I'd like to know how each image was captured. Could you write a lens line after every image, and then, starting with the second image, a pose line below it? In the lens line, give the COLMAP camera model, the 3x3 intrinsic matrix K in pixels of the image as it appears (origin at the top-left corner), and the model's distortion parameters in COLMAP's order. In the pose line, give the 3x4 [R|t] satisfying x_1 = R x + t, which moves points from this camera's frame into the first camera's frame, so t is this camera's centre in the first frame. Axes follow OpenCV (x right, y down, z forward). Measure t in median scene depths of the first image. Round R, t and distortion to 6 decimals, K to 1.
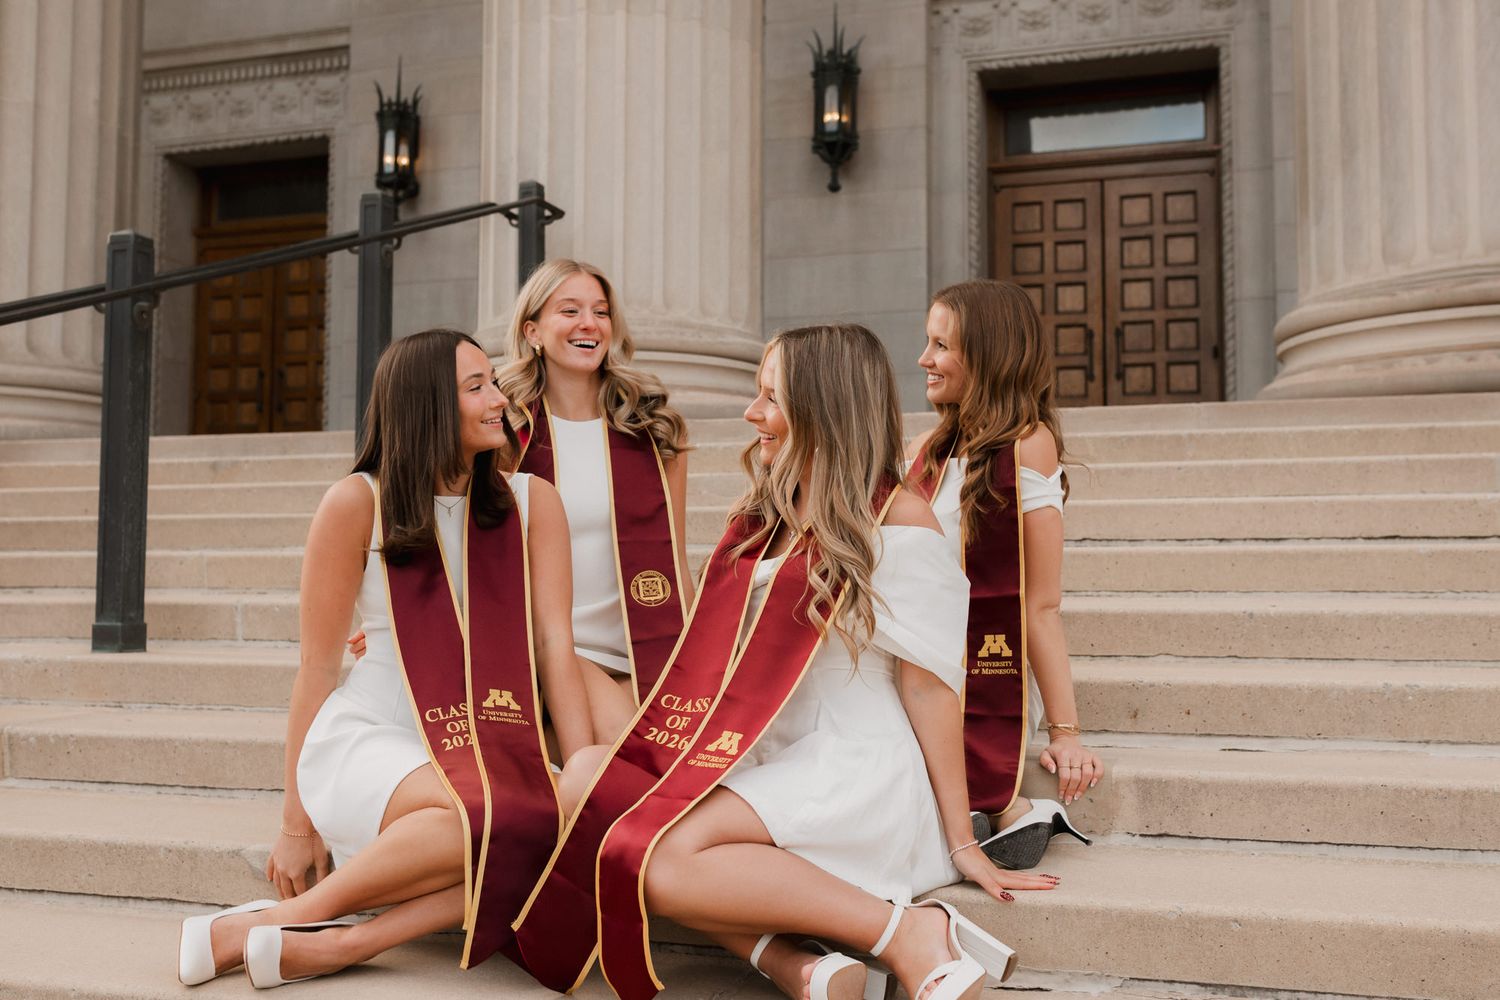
lens RADIAL K [[1482.1, 0, 774.8], [0, 1482.1, 483.4], [0, 0, 1]] dist [-0.034909, 0.073141]
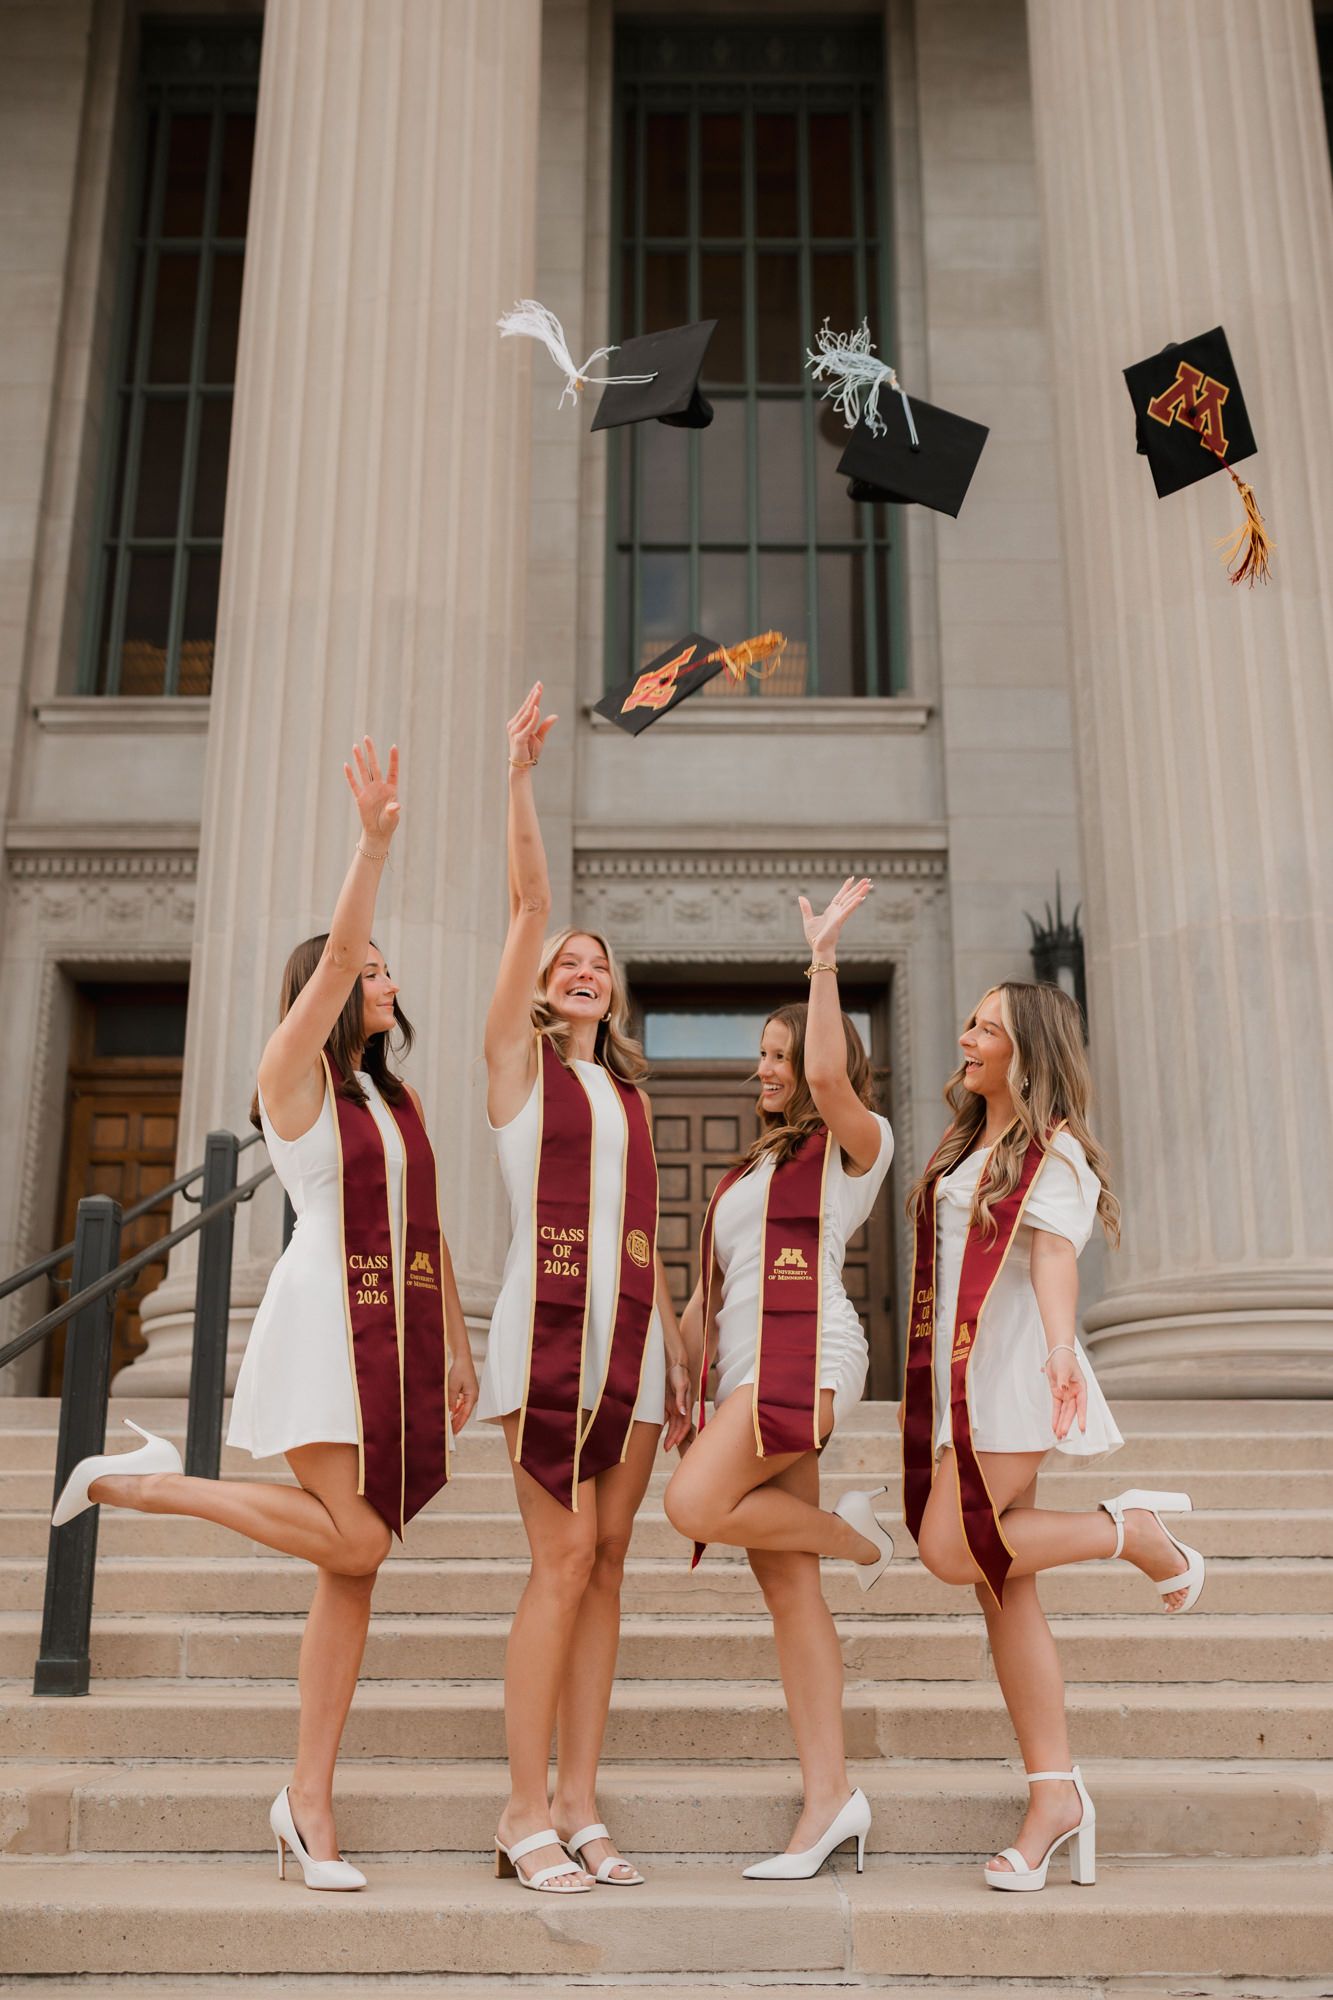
lens RADIAL K [[1988.9, 0, 675.2], [0, 1988.9, 983.4], [0, 0, 1]] dist [-0.040583, 0.084554]
pose [[0.955454, 0.083104, 0.283197, -0.172155], [-0.020186, 0.975692, -0.218213, -0.016225], [-0.294448, 0.202776, 0.933907, -0.091991]]
